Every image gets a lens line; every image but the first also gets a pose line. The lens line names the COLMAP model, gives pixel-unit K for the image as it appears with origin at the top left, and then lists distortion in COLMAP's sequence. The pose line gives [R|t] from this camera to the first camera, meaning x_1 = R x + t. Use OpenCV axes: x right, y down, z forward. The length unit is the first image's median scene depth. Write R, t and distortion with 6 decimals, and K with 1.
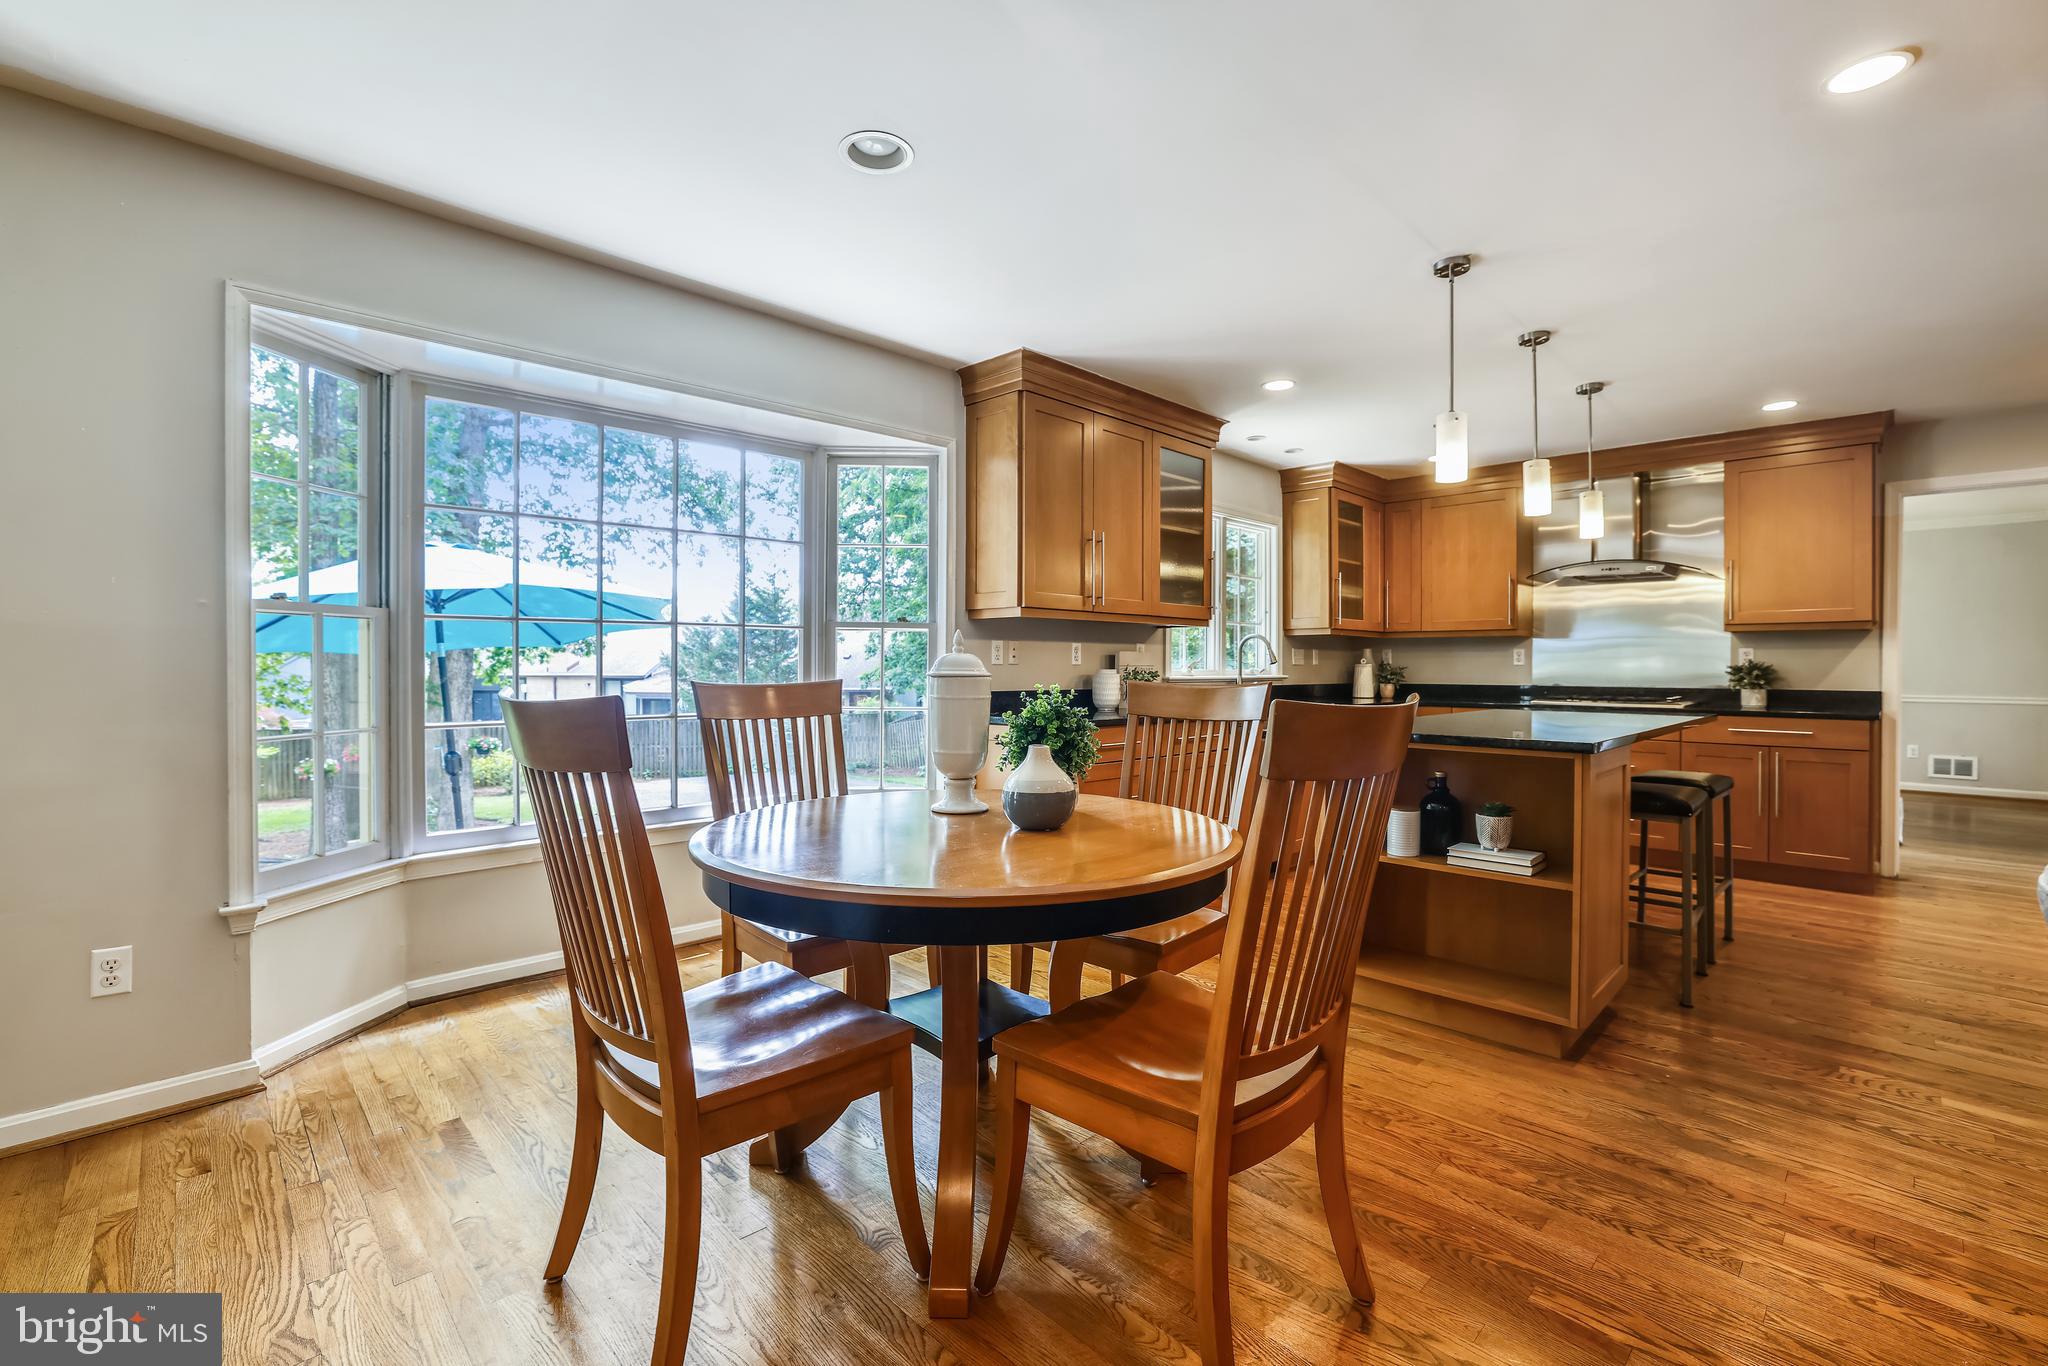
lens RADIAL K [[890.0, 0, 1010.6], [0, 890.0, 674.7], [0, 0, 1]] dist [-0.019473, 0.004520]
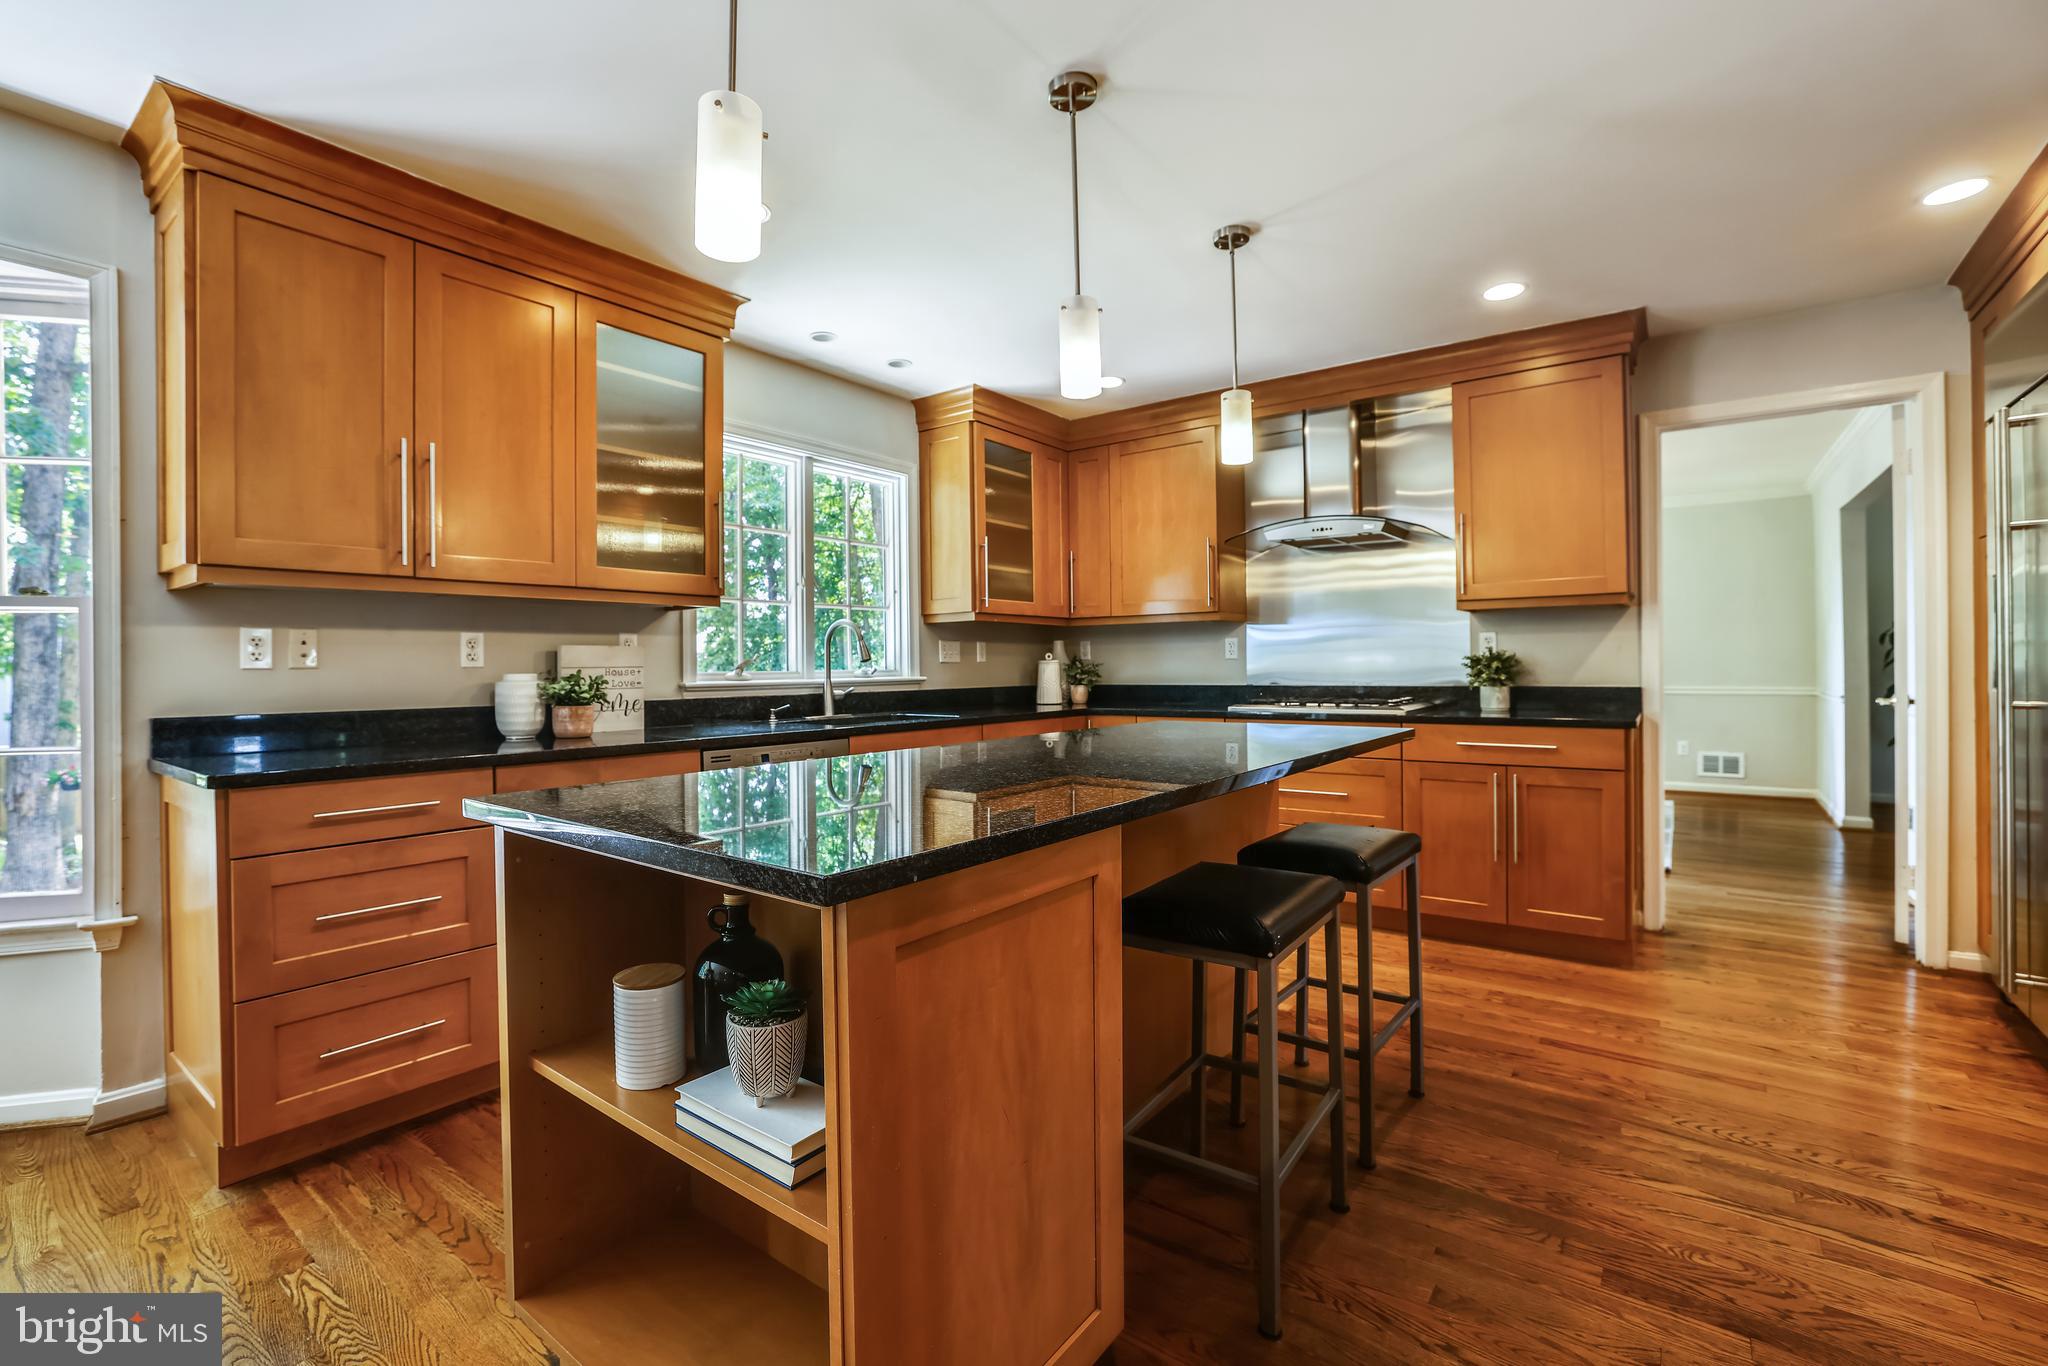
lens RADIAL K [[890.0, 0, 994.2], [0, 890.0, 670.5], [0, 0, 1]] dist [-0.019473, 0.004520]
pose [[0.990587, -0.015082, 0.136054, 0.299323], [0.016137, 0.999848, -0.006655, 0.000961], [-0.135933, 0.008788, 0.990679, 0.285779]]
